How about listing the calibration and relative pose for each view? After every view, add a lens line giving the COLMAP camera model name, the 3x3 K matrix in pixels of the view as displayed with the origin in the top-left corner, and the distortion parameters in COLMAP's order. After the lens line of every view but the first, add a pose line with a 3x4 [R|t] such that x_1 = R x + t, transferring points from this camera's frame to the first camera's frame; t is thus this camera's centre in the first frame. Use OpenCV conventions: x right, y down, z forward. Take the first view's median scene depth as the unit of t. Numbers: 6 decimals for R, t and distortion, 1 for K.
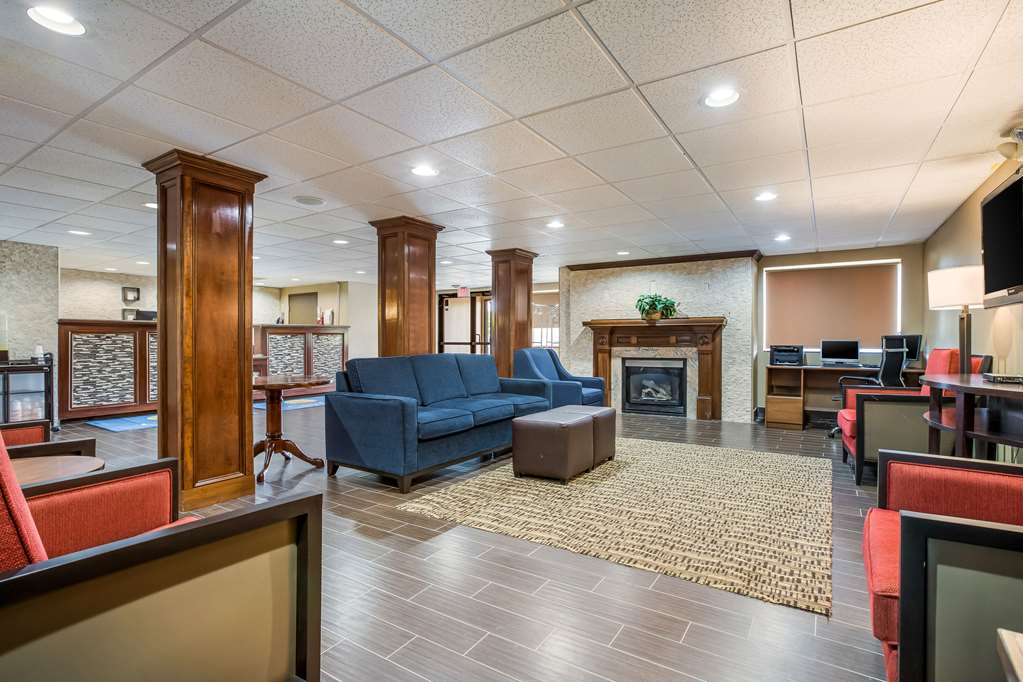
lens RADIAL K [[489.9, 0, 511.5], [0, 489.9, 340.3], [0, 0, 1]] dist [-0.001131, -0.000069]
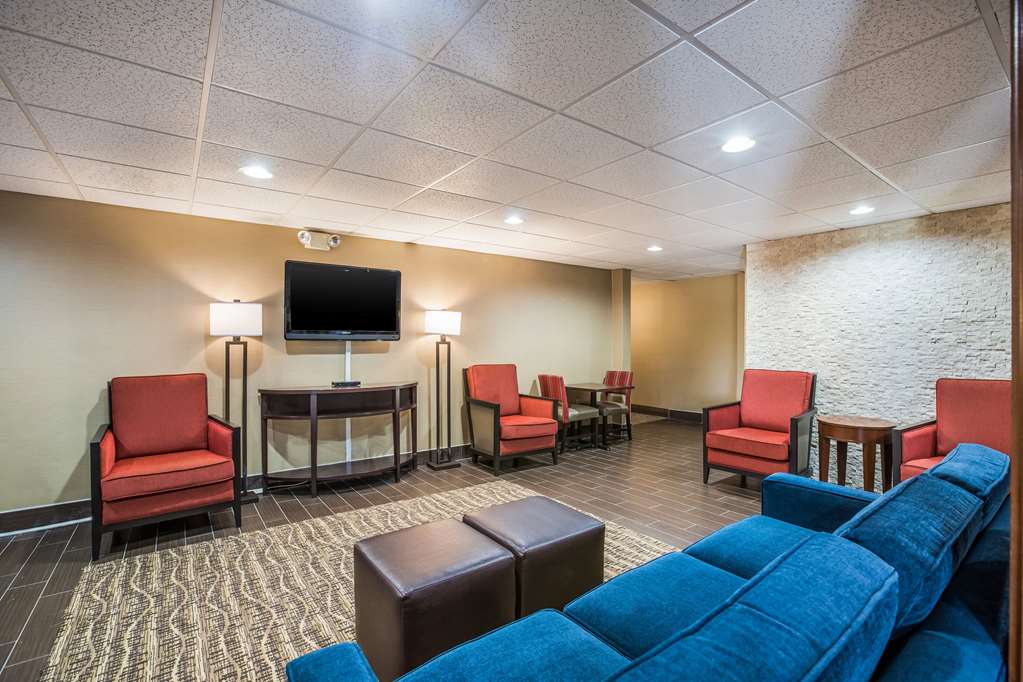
lens RADIAL K [[478.2, 0, 510.8], [0, 478.2, 341.8], [0, 0, 1]] dist [-0.012600, 0.011126]
pose [[-0.948548, -0.009651, 0.316486, -0.481153], [-0.006191, 0.999910, 0.011938, -0.059710], [-0.316573, 0.009364, -0.948522, 1.934696]]
